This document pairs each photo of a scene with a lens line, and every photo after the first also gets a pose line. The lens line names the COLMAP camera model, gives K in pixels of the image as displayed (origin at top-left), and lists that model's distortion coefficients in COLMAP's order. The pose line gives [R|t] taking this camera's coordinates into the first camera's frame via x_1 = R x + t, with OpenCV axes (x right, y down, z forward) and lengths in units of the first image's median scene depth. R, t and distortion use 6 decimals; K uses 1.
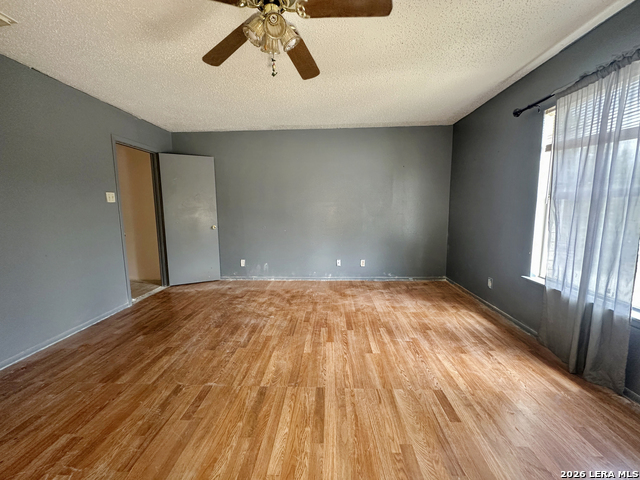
lens RADIAL K [[256.6, 0, 318.6], [0, 256.6, 240.1], [0, 0, 1]] dist [-0.001446, 0.000536]
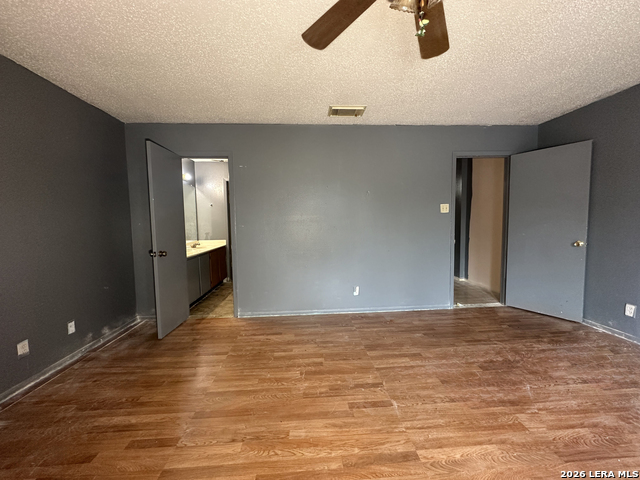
lens RADIAL K [[256.6, 0, 319.6], [0, 256.6, 239.2], [0, 0, 1]] dist [-0.001446, 0.000536]
pose [[0.112248, 0.077419, -0.990660, 0.464958], [-0.108473, 0.991957, 0.065230, -0.078845], [0.987742, 0.100138, 0.119743, 0.579619]]
